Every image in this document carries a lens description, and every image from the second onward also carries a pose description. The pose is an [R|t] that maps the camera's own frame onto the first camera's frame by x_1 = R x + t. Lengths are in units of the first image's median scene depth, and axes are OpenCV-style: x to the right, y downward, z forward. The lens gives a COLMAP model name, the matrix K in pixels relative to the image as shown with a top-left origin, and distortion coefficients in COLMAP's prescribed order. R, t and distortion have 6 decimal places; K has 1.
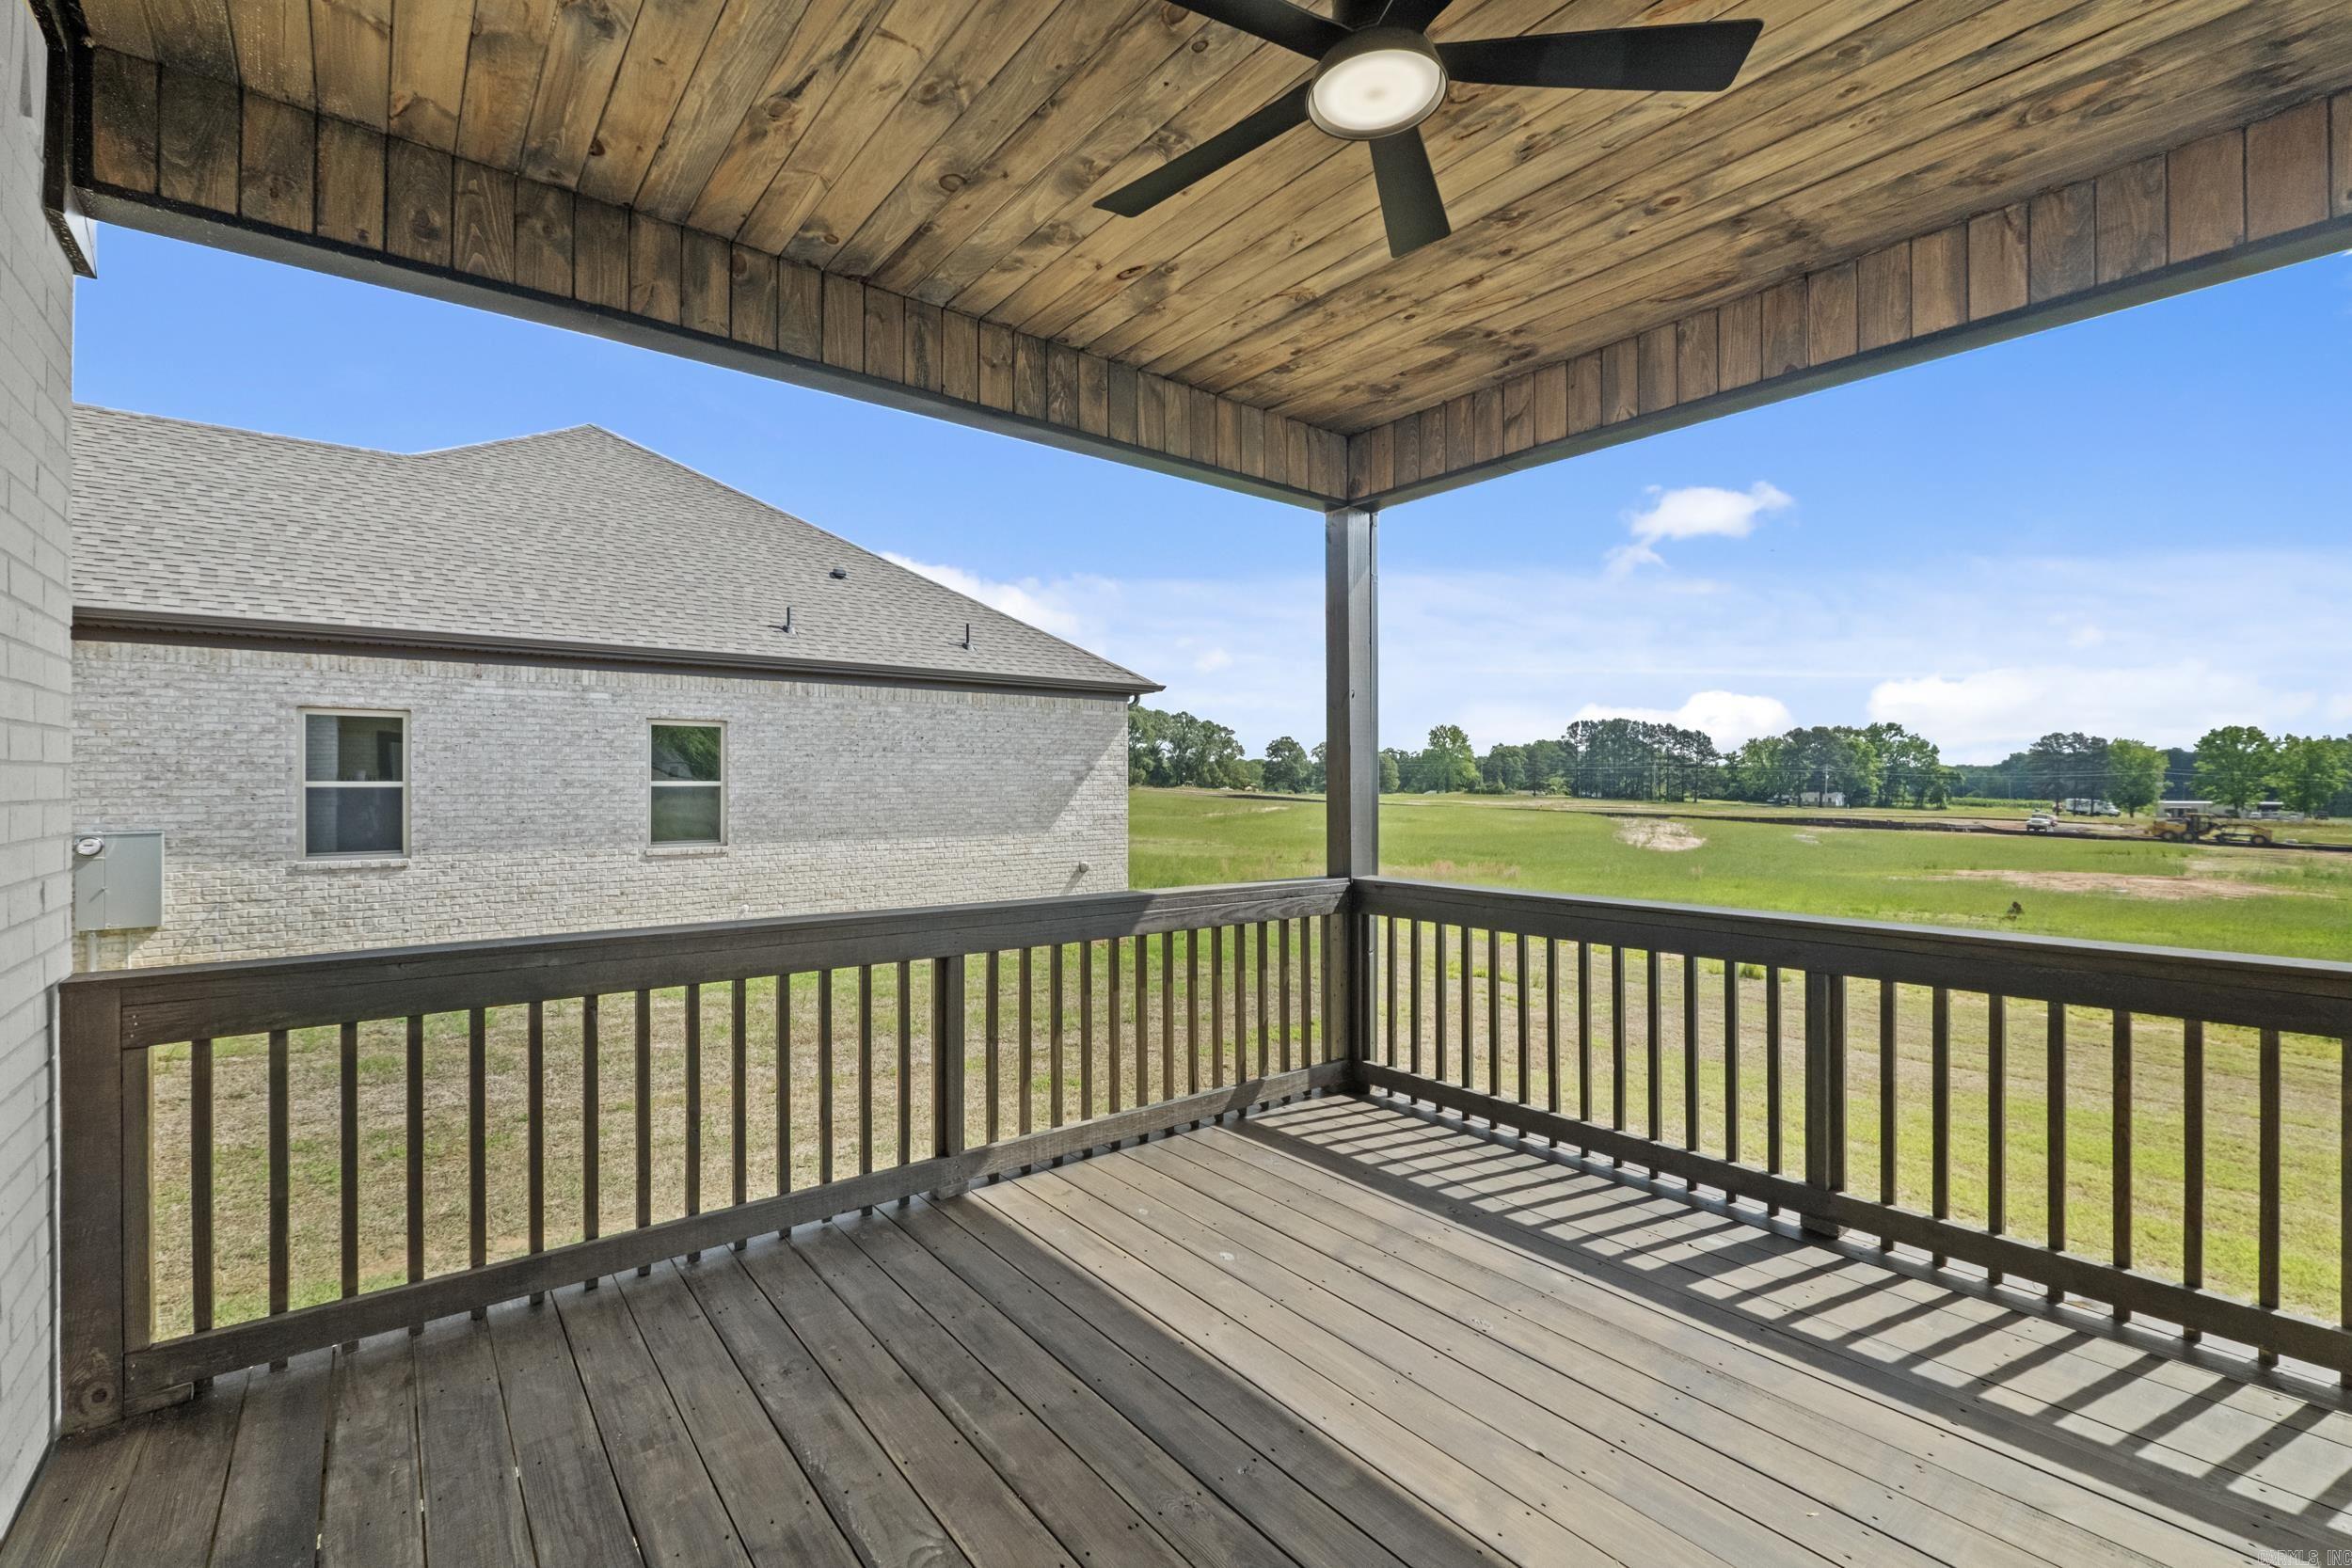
lens RADIAL K [[1030.1, 0, 1170.3], [0, 1030.1, 777.0], [0, 0, 1]] dist [-0.010102, 0.001818]
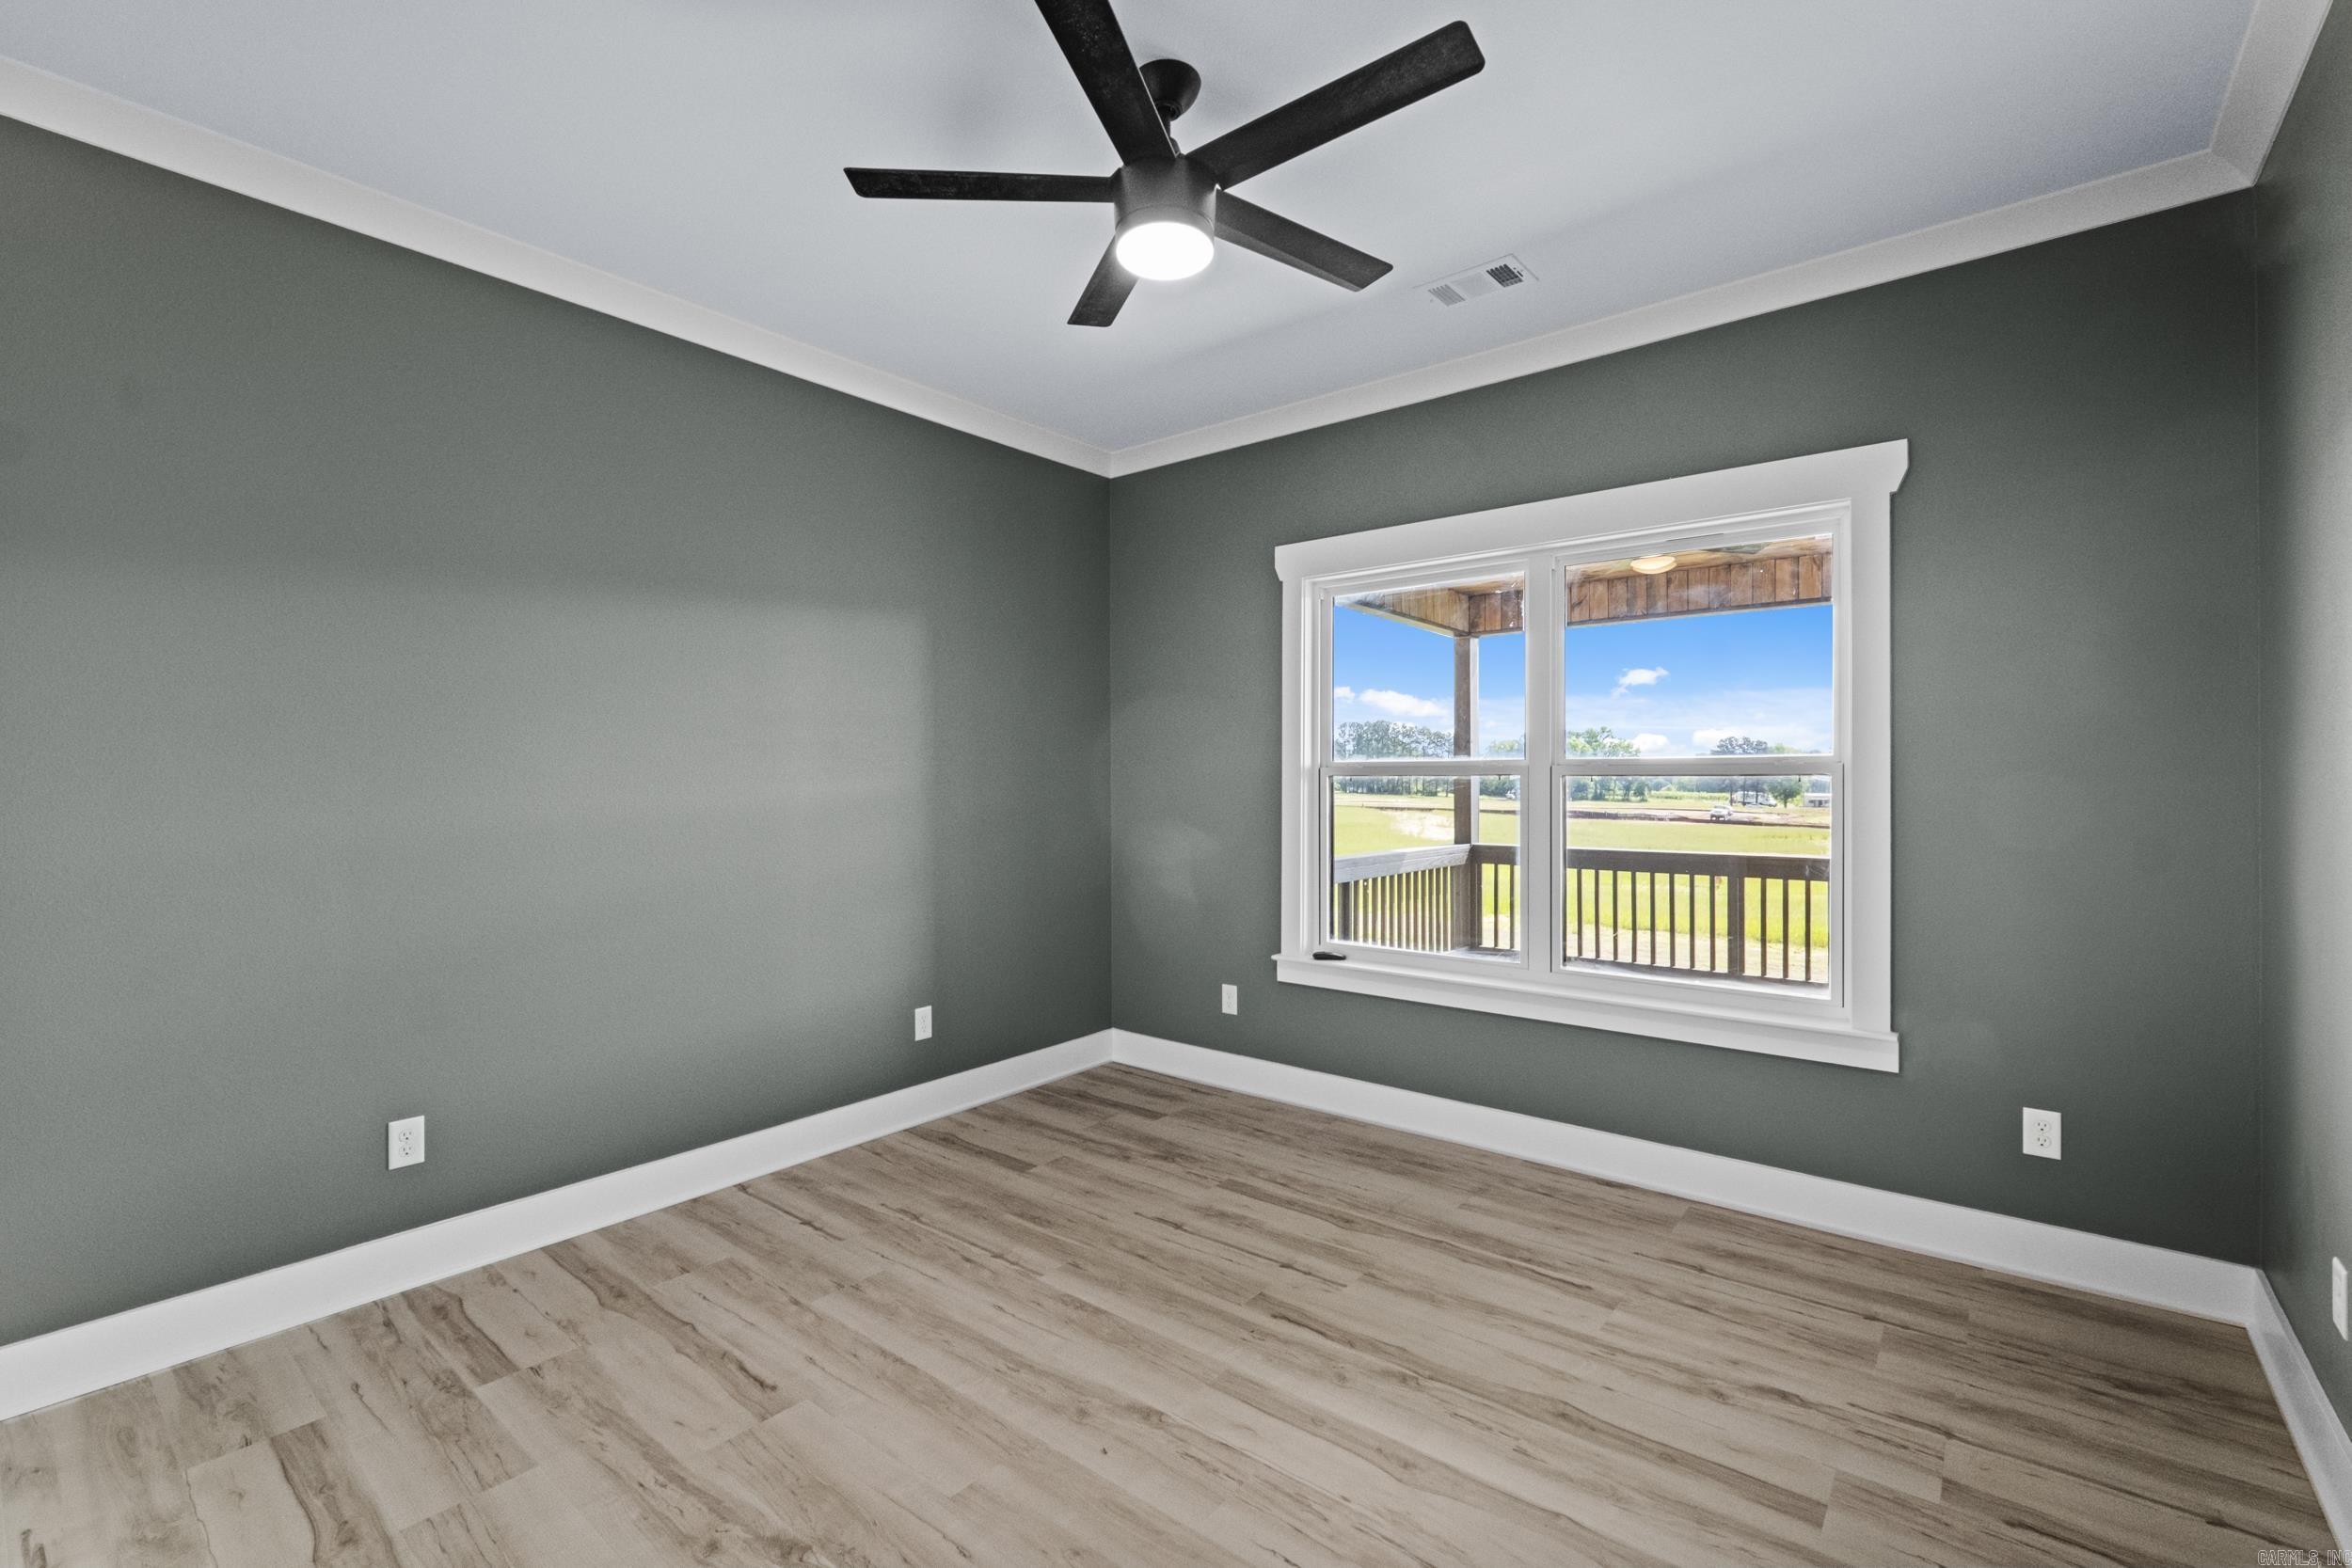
lens RADIAL K [[1030.1, 0, 1169.2], [0, 1030.1, 790.7], [0, 0, 1]] dist [-0.010102, 0.001818]
pose [[0.976342, -0.002867, 0.216214, -0.719704], [-0.000938, 0.999847, 0.017495, -0.026003], [-0.216231, -0.017284, 0.976189, -0.629516]]
